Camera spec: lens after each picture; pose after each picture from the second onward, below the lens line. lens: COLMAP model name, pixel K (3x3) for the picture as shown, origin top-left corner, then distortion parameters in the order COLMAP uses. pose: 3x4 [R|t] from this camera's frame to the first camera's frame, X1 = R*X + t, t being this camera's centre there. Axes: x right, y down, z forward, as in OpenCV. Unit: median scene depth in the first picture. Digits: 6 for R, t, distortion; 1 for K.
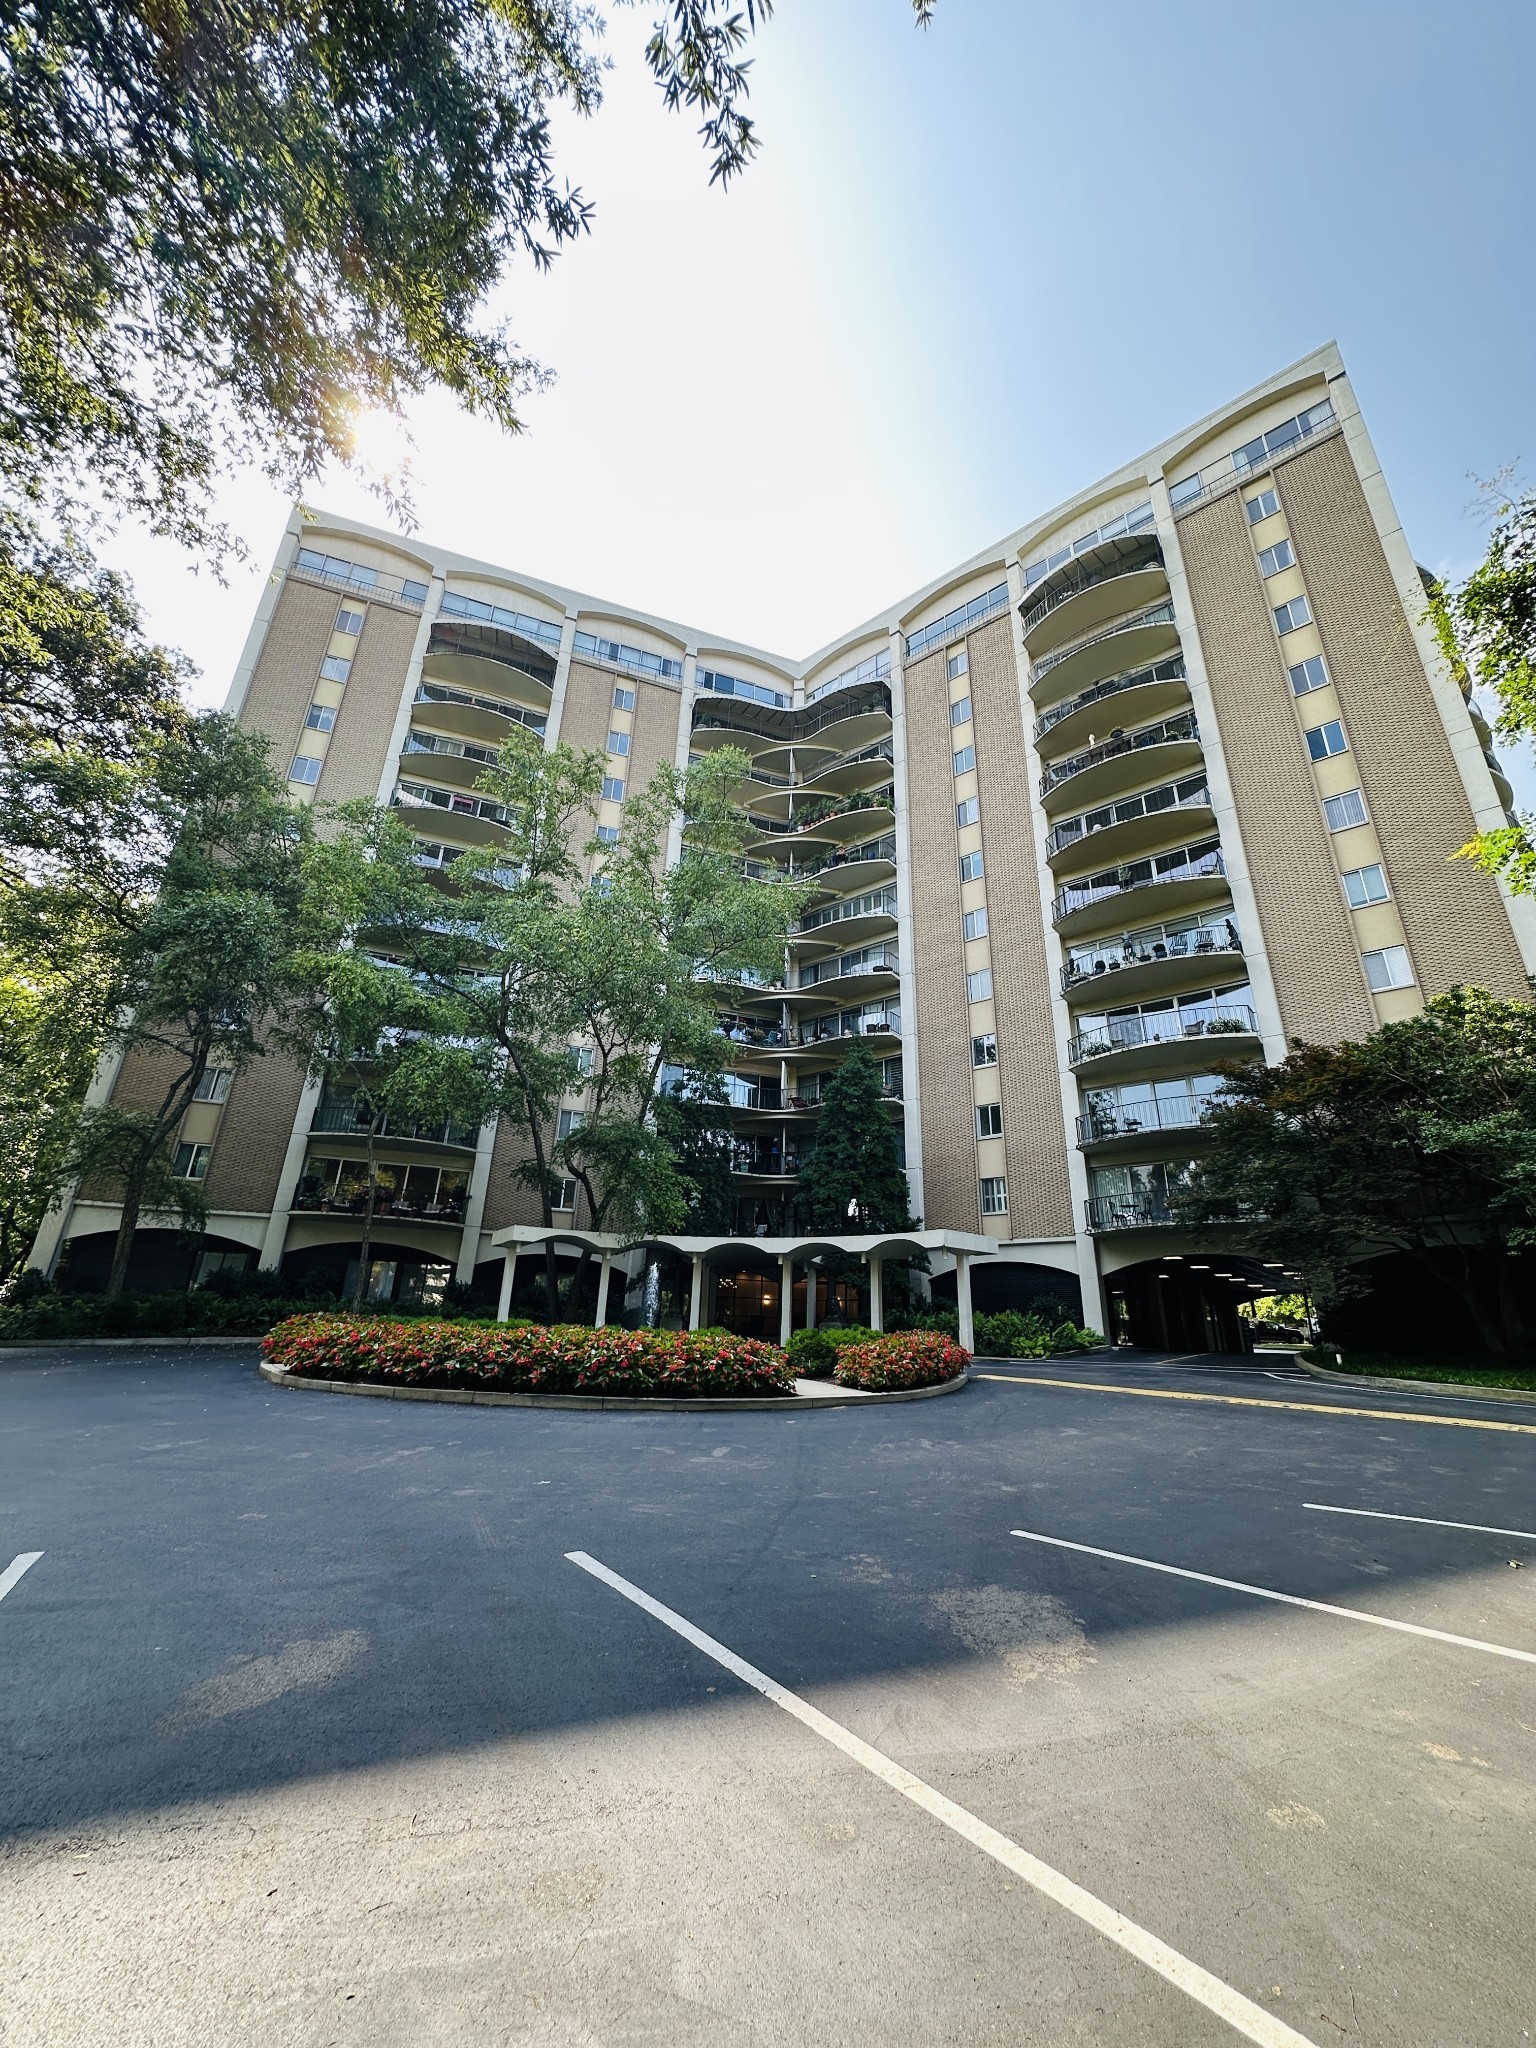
lens RADIAL K [[818.3, 0, 768.0], [0, 818.3, 1024.0], [0, 0, 1]] dist [-0.002385, 0.001059]
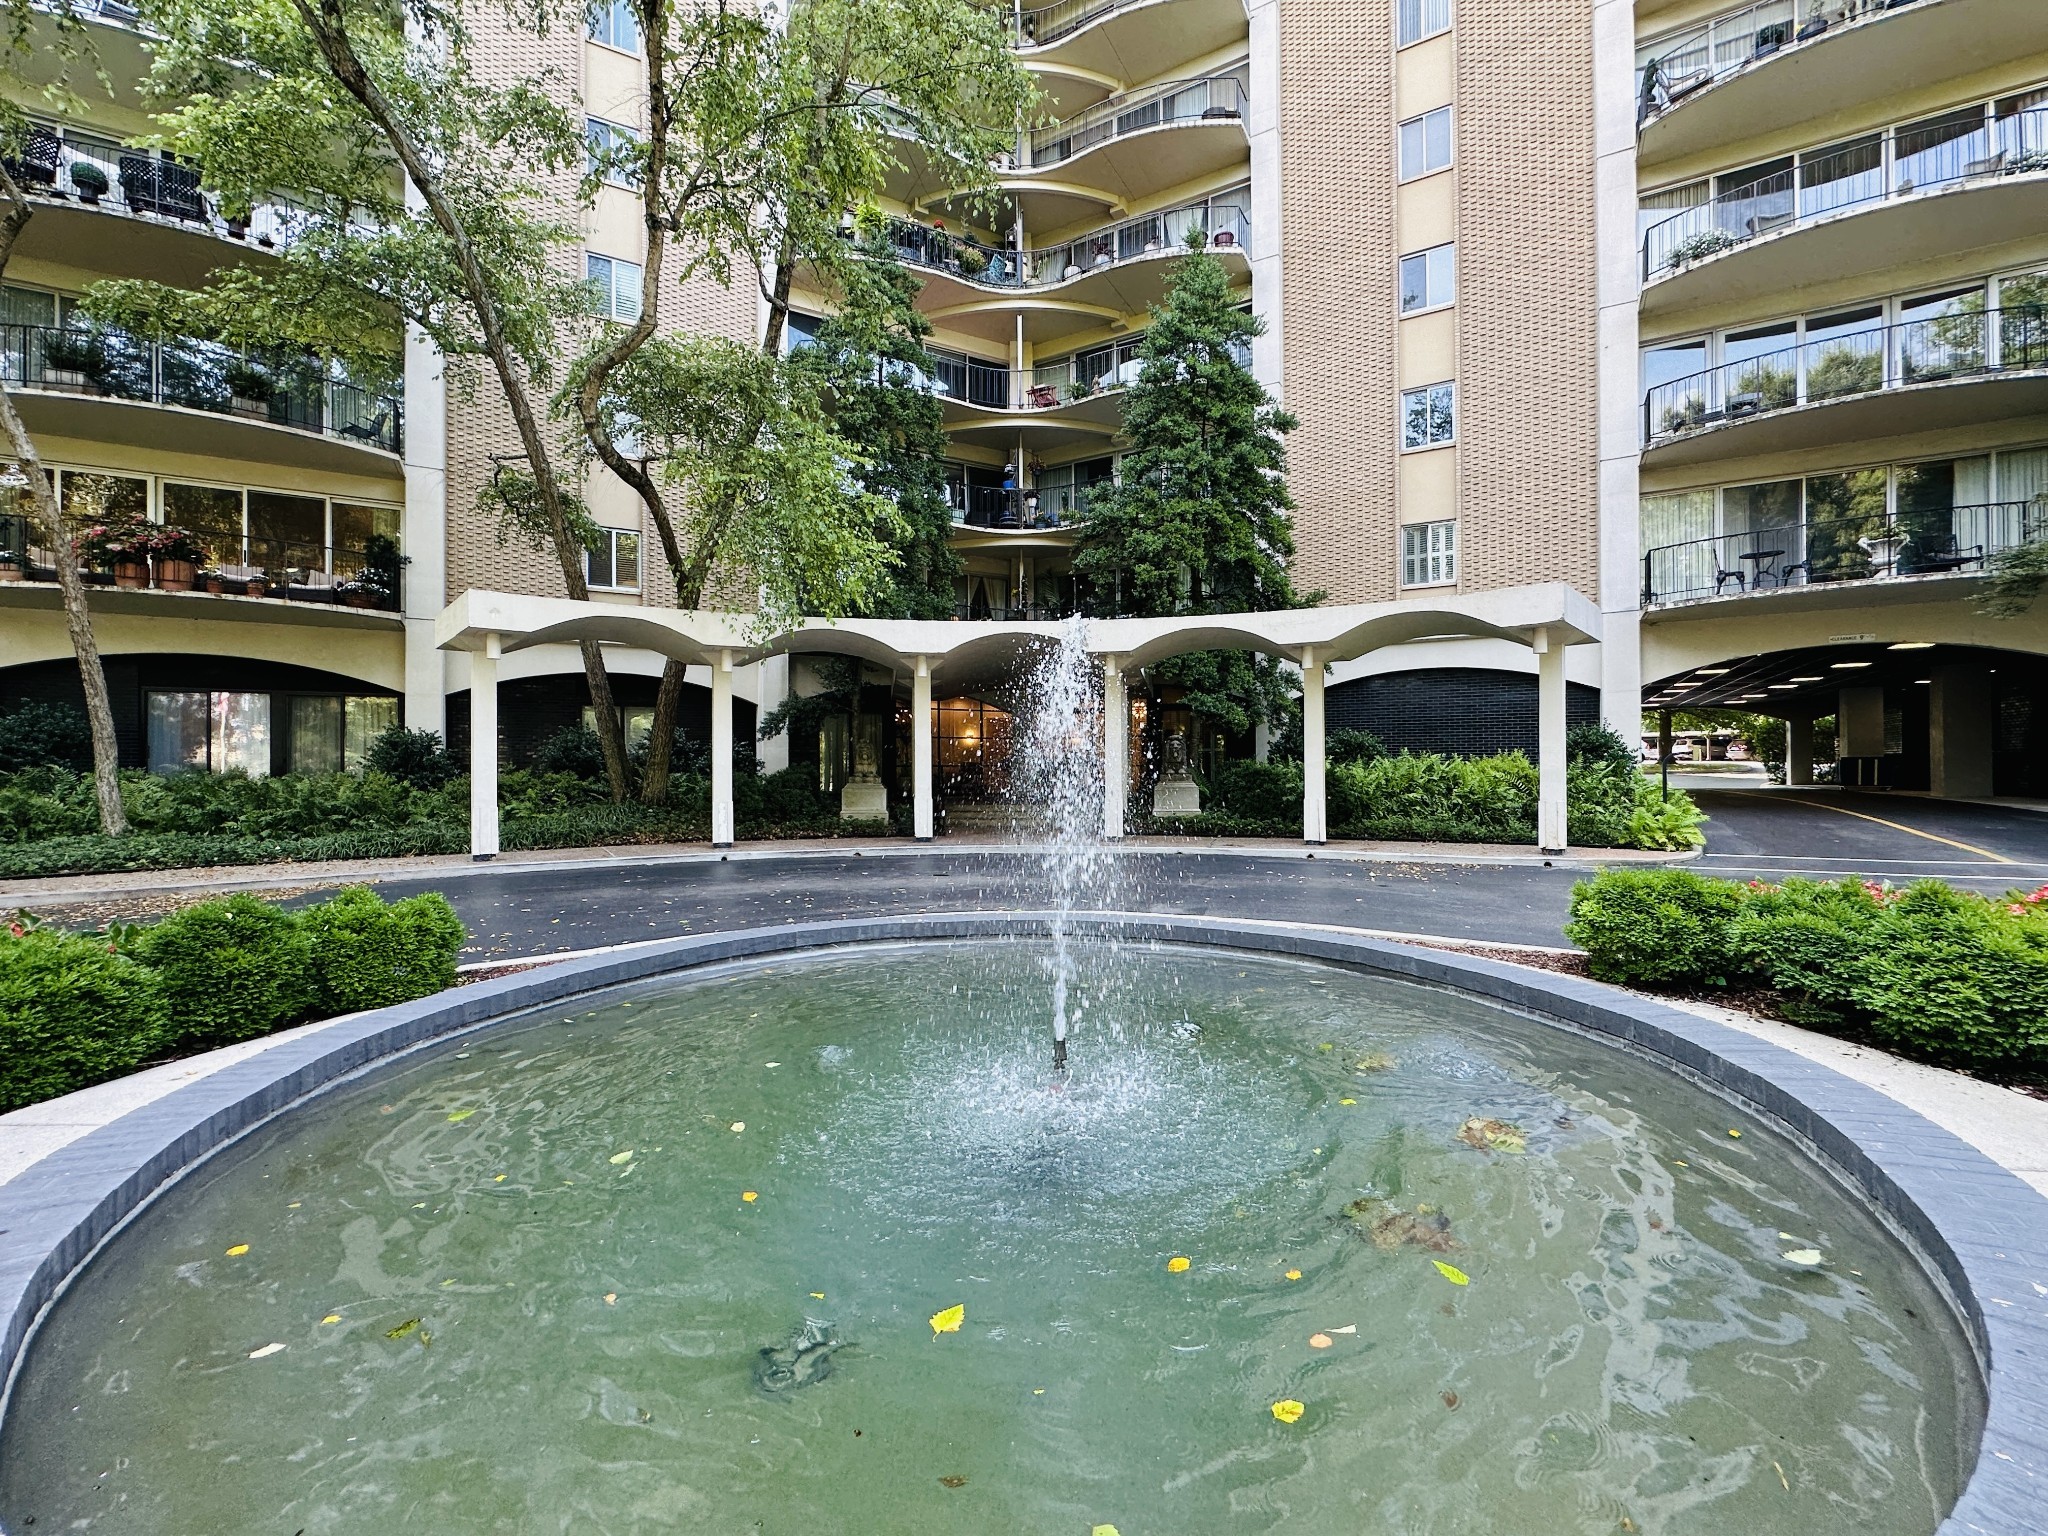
lens RADIAL K [[818.3, 0, 1022.7], [0, 818.3, 766.2], [0, 0, 1]] dist [-0.002385, 0.001059]
pose [[0.983581, -0.038580, 0.176297, -0.103110], [-0.030383, 0.927540, 0.372488, 0.143668], [-0.177893, -0.371728, 0.911138, 0.480493]]
